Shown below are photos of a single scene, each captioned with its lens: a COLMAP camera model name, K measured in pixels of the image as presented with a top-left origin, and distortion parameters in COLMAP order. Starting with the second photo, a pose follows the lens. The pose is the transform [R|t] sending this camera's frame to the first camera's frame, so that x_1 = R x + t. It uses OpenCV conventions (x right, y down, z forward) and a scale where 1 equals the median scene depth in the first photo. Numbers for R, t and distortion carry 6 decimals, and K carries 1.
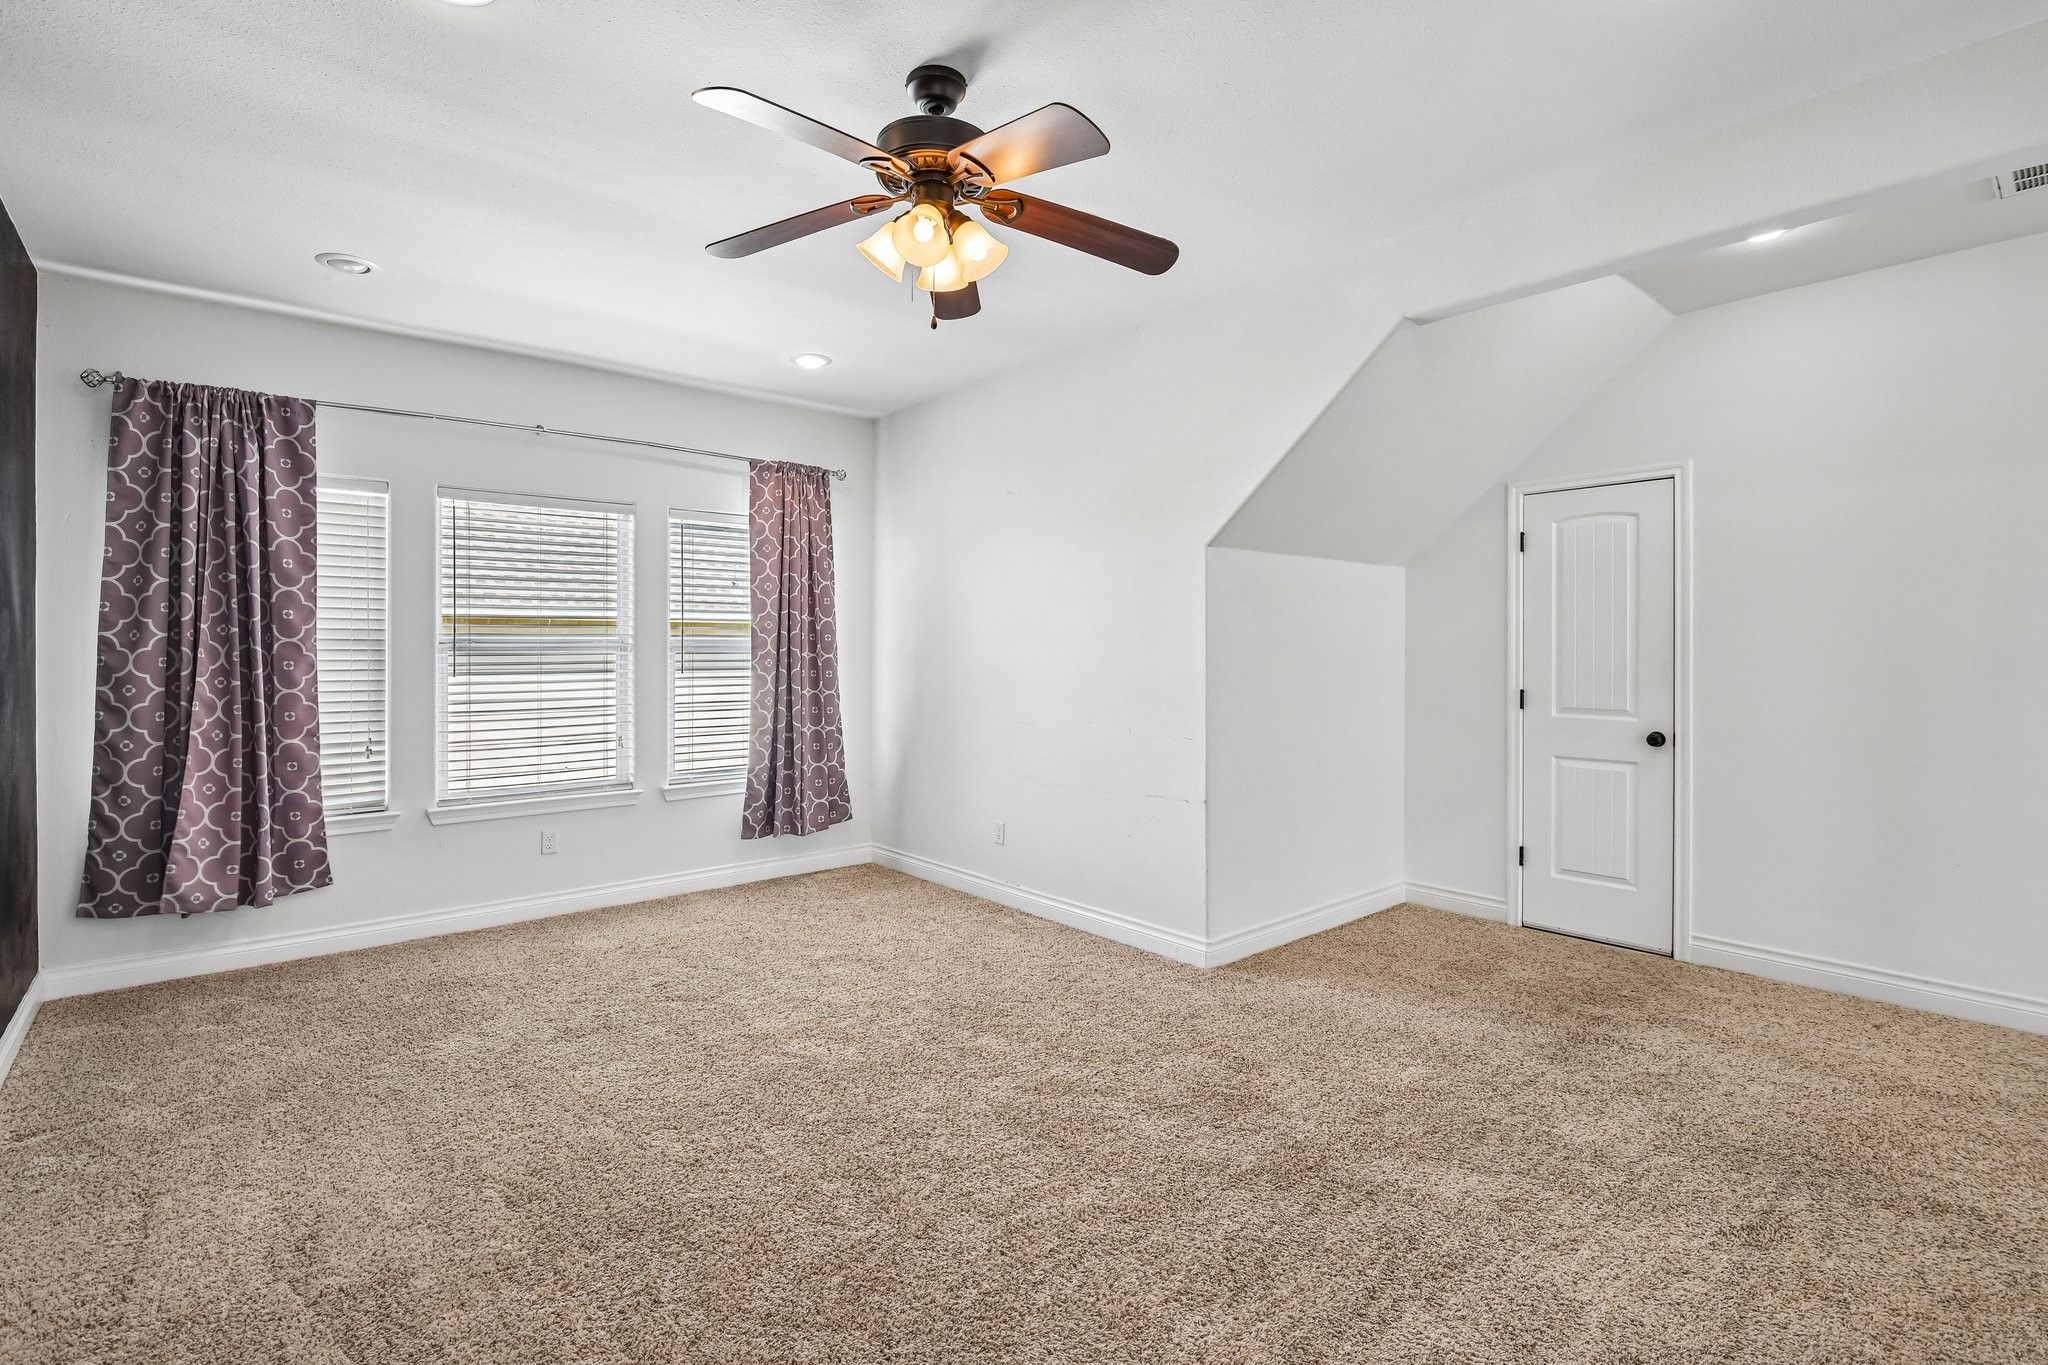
lens RADIAL K [[952.6, 0, 1008.7], [0, 952.6, 660.2], [0, 0, 1]] dist [-0.005271, -0.004913]
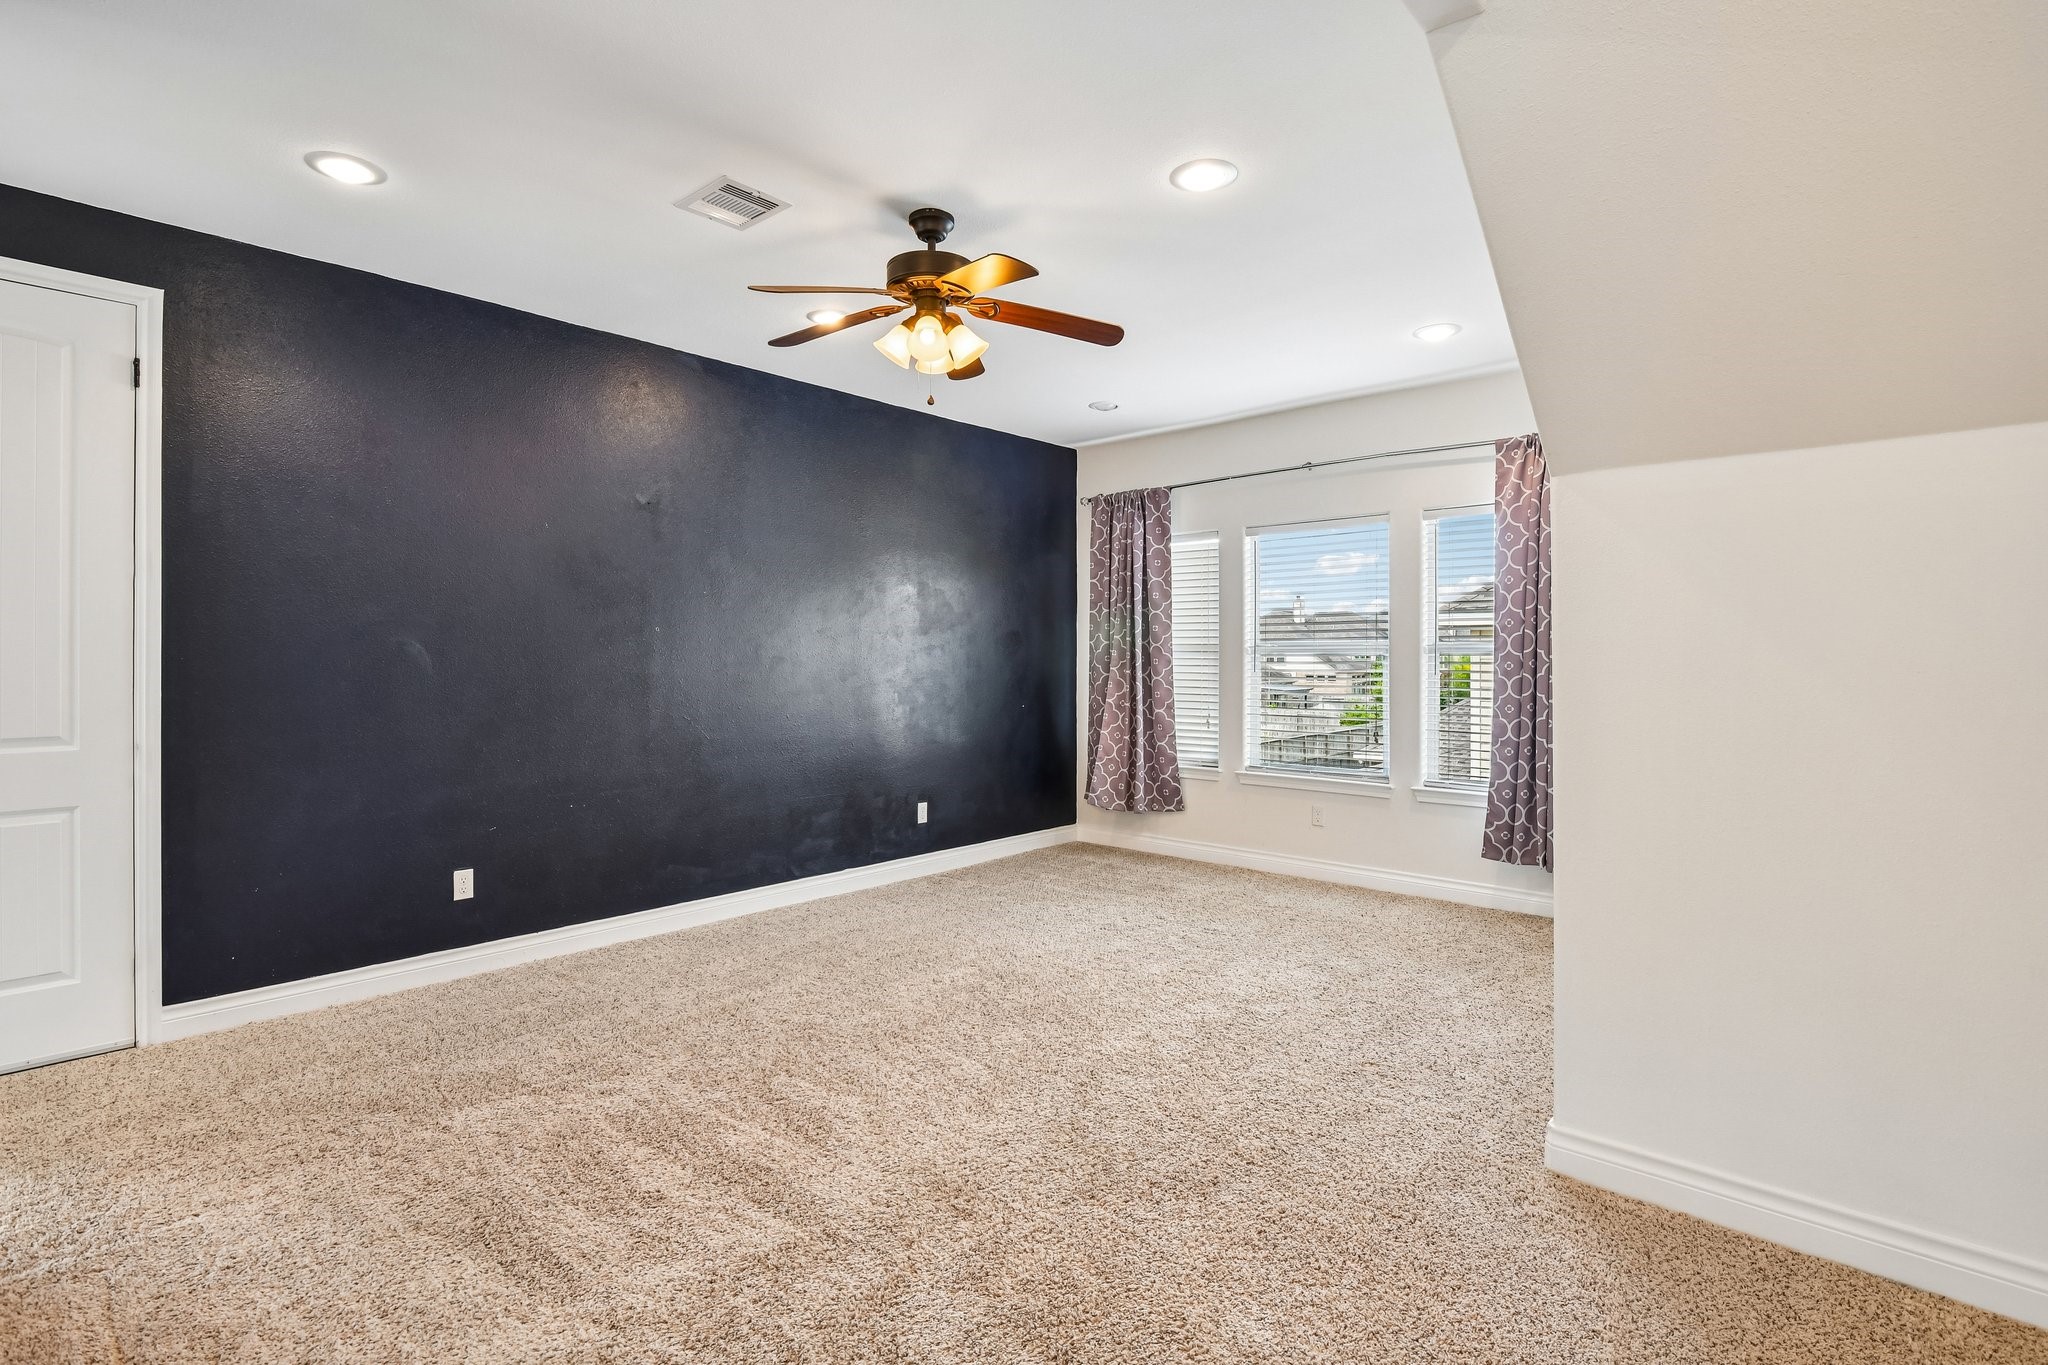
lens RADIAL K [[952.6, 0, 1033.8], [0, 952.6, 663.5], [0, 0, 1]] dist [-0.005271, -0.004913]
pose [[0.145632, 0.006398, -0.989318, 0.733209], [-0.016948, 0.999848, 0.003971, 0.006020], [0.989194, 0.016188, 0.145719, 0.568286]]
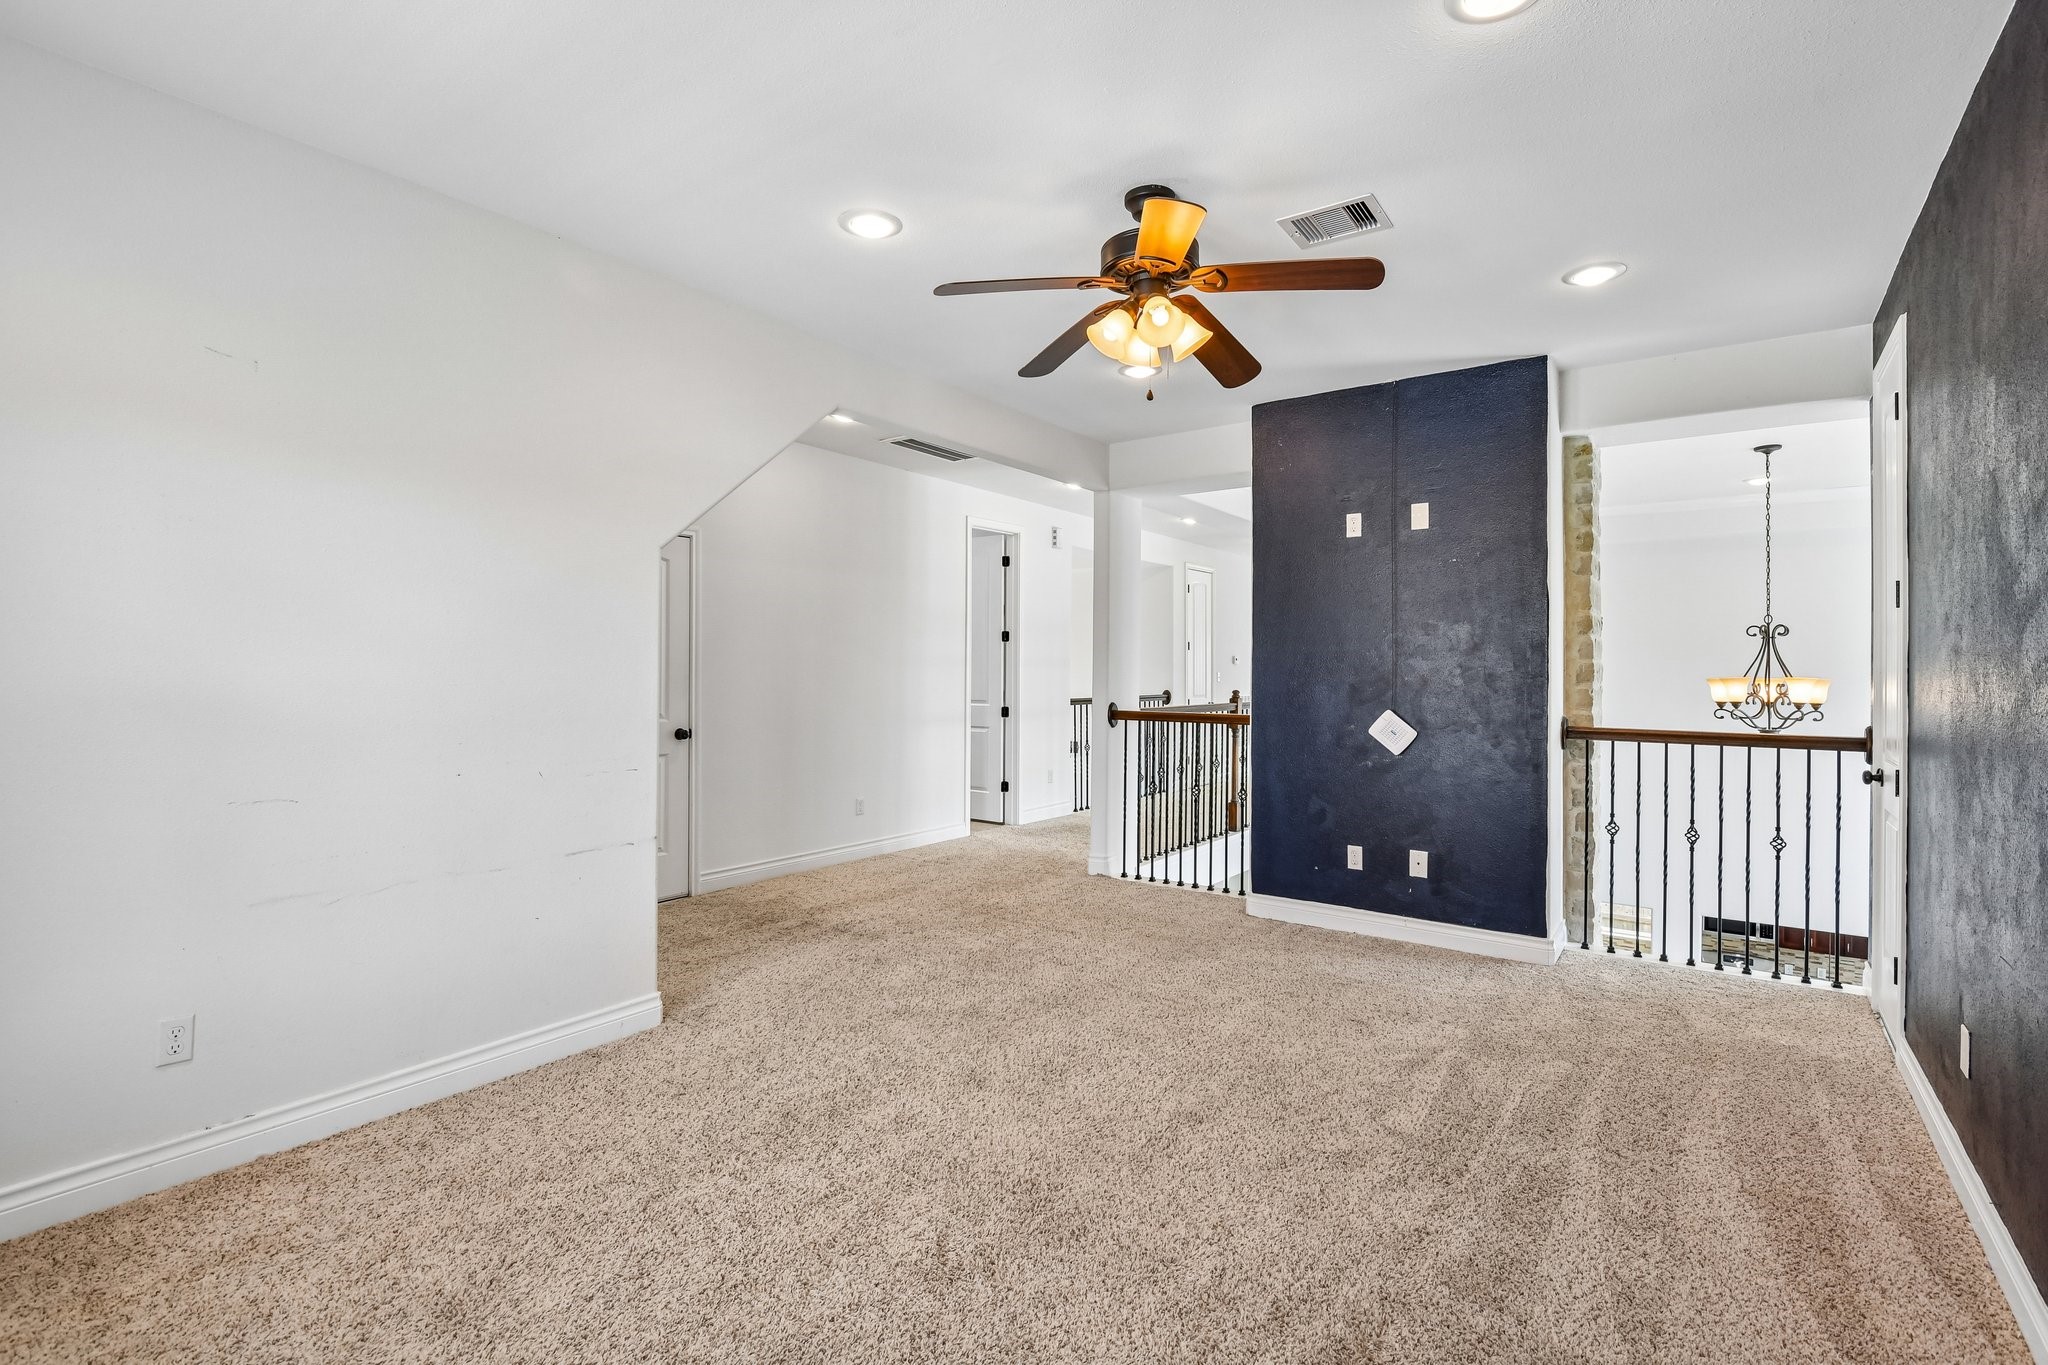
lens RADIAL K [[952.6, 0, 1013.7], [0, 952.6, 681.4], [0, 0, 1]] dist [-0.005271, -0.004913]
pose [[-0.232382, -0.013097, 0.972536, -0.710988], [0.010440, 0.999818, 0.015959, -0.006021], [-0.972569, 0.013862, -0.232203, 0.860485]]
